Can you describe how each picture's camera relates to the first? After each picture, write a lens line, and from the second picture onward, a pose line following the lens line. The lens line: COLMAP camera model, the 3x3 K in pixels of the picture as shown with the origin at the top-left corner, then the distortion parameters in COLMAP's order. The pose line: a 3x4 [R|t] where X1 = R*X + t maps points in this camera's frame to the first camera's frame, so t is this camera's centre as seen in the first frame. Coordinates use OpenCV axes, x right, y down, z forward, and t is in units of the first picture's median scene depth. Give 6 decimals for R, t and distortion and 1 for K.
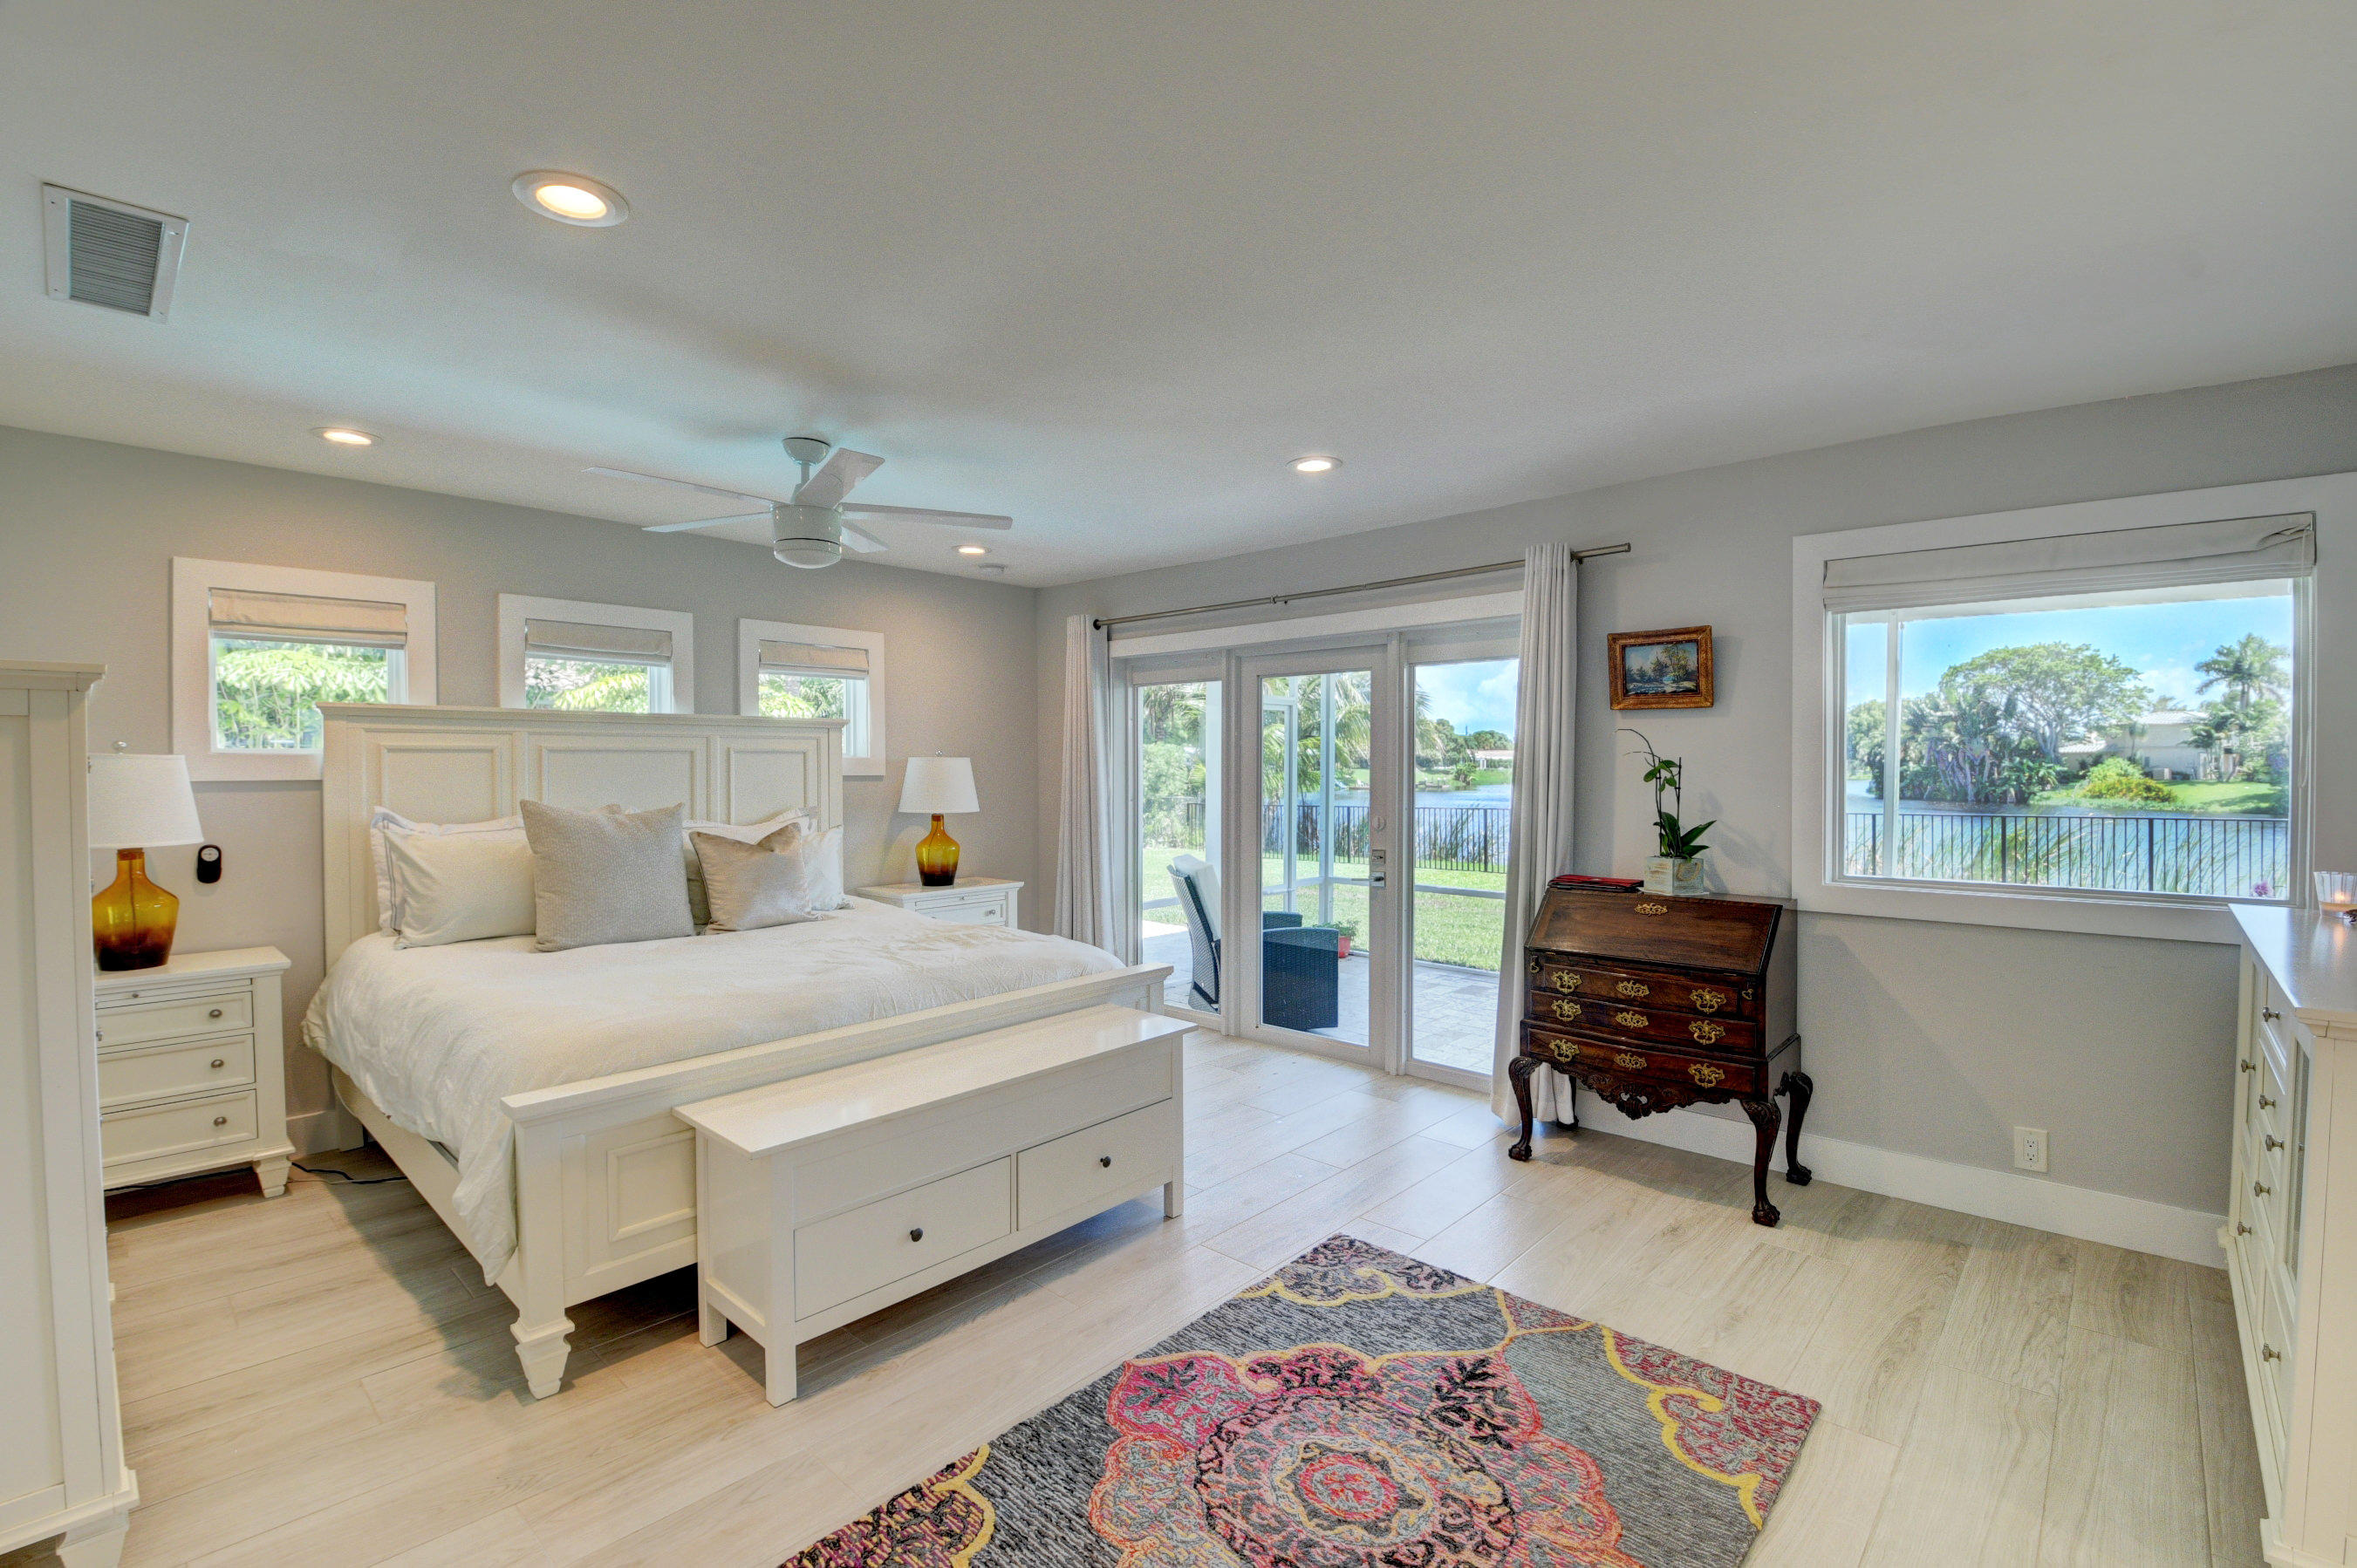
lens RADIAL K [[1044.4, 0, 1176.7], [0, 1044.4, 784.1], [0, 0, 1]] dist [0.000228, -0.018978]
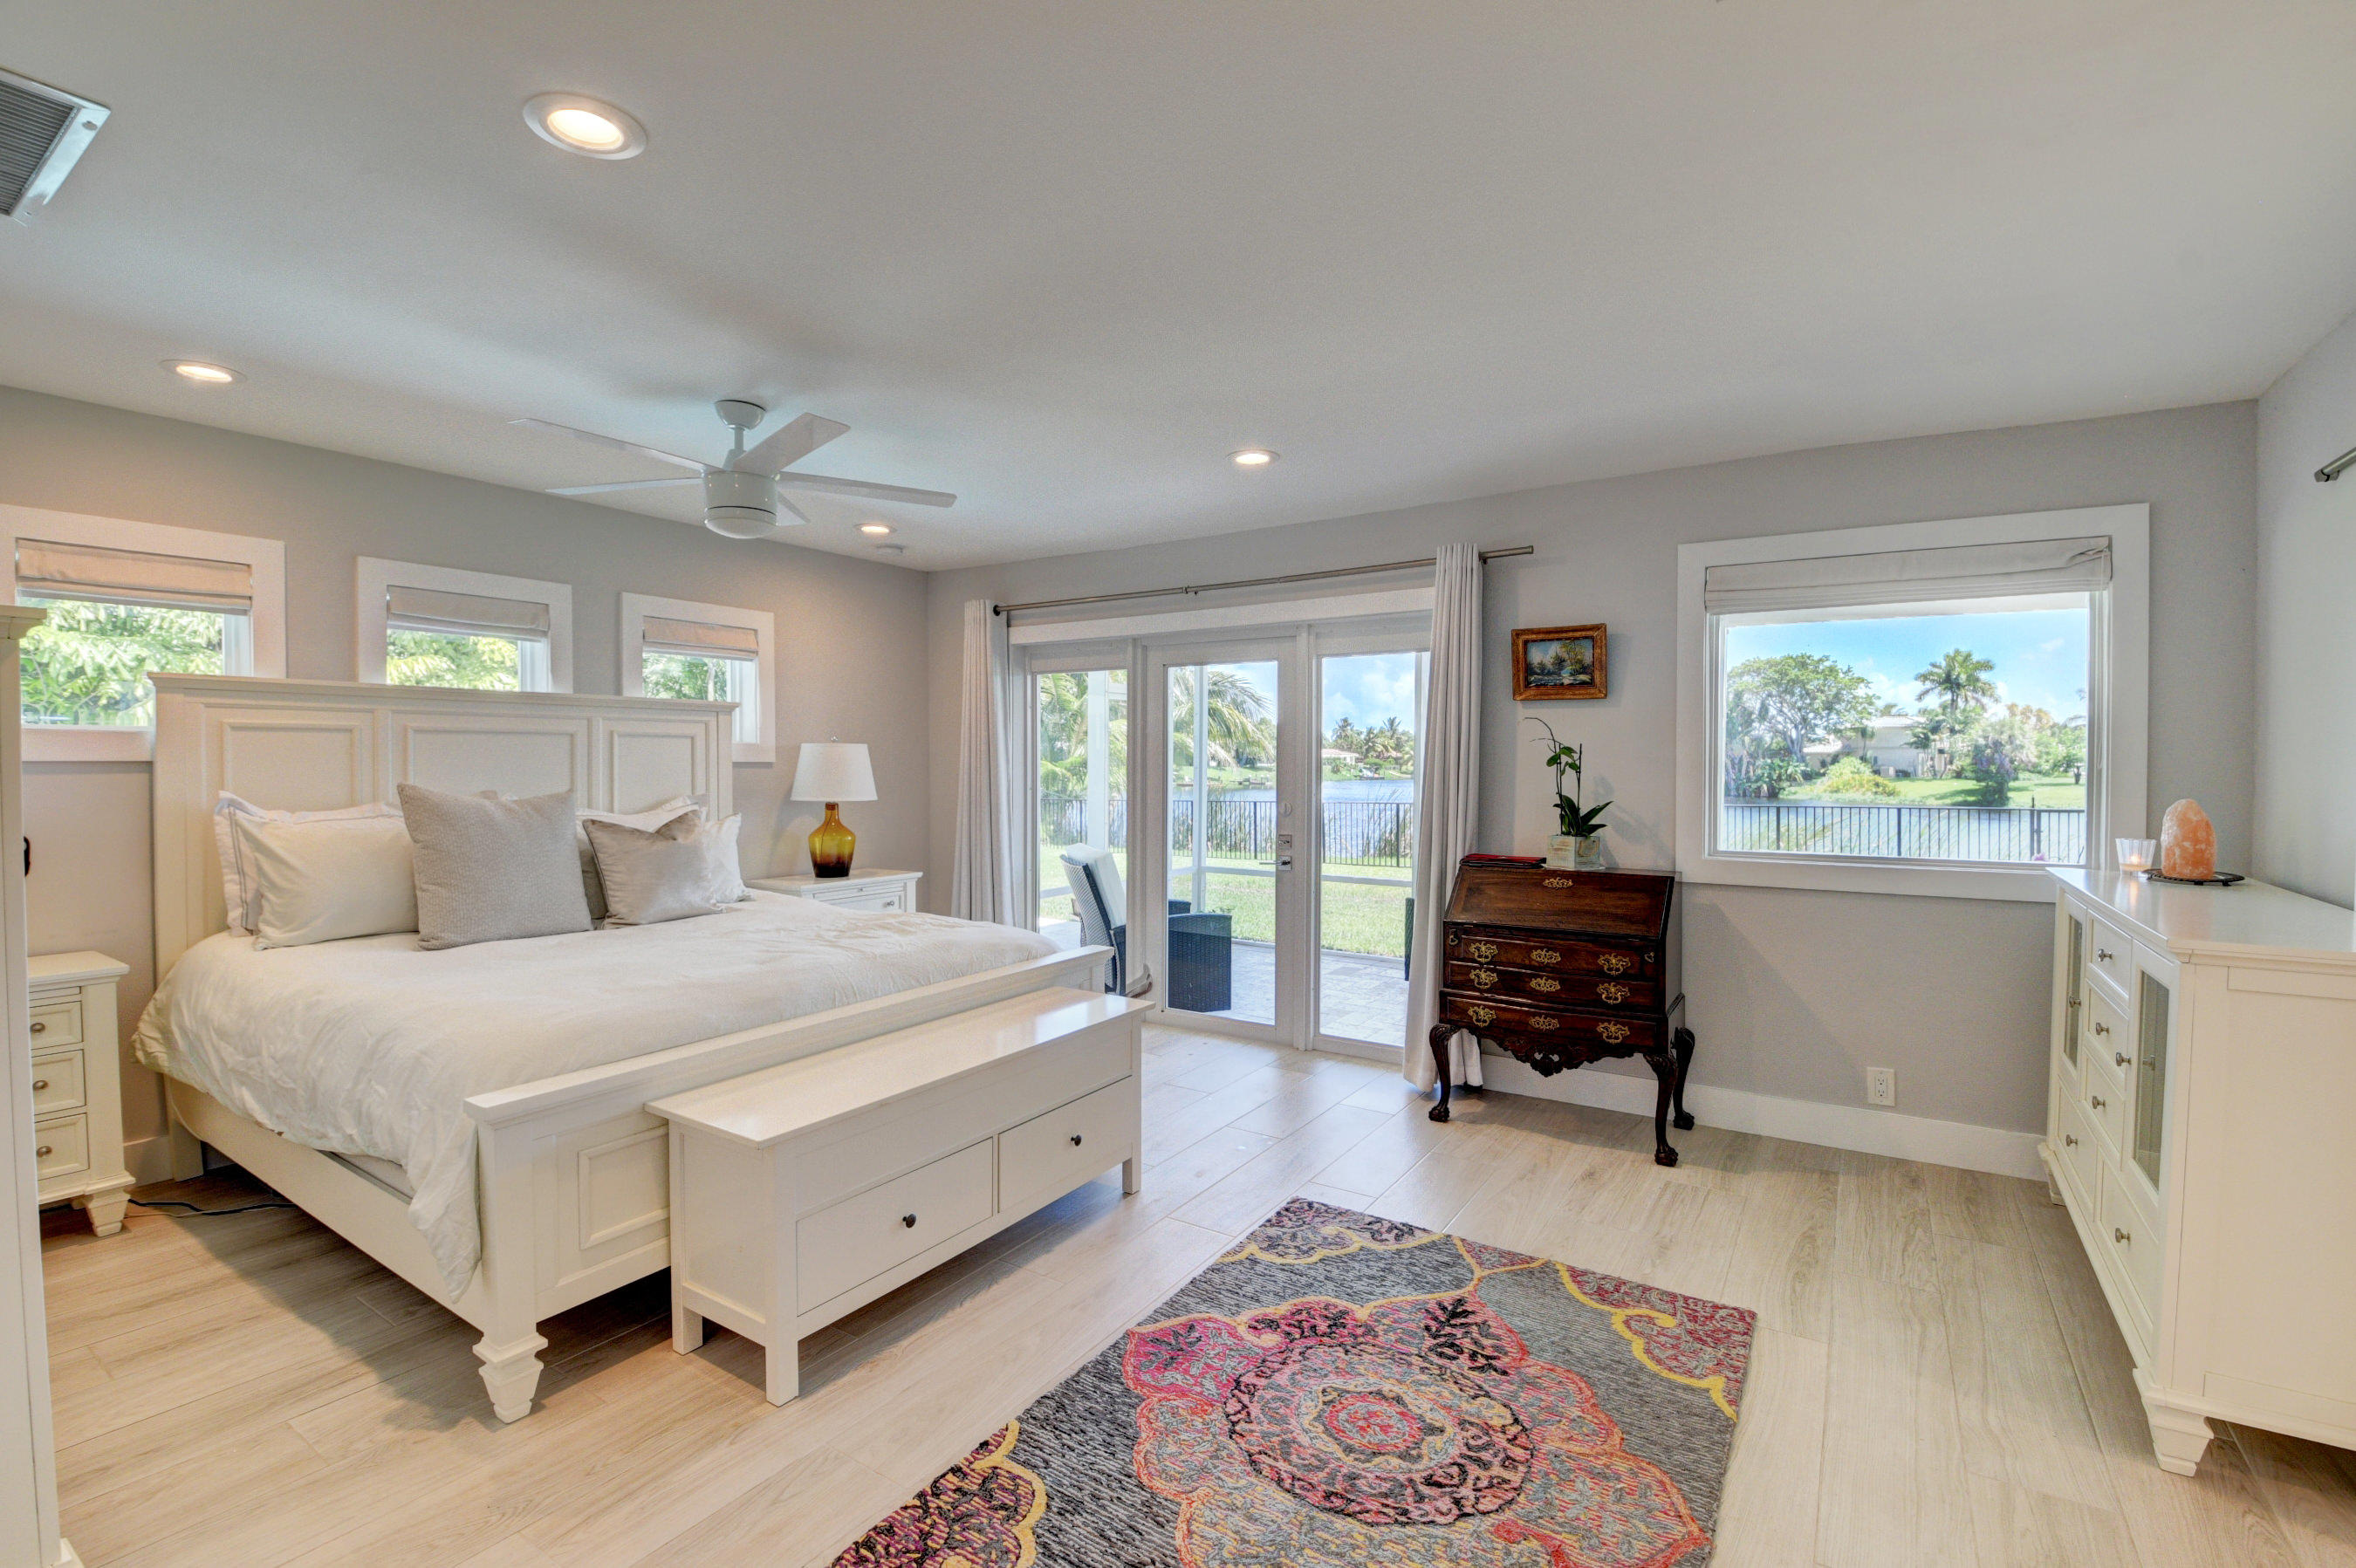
lens RADIAL K [[1044.1, 0, 1178.0], [0, 1044.1, 784.0], [0, 0, 1]] dist [0.001770, -0.018372]
pose [[0.986076, -0.000326, 0.166297, -0.131558], [-0.000220, 0.999995, 0.003259, 0.015026], [-0.166297, -0.003251, 0.986070, -0.005614]]
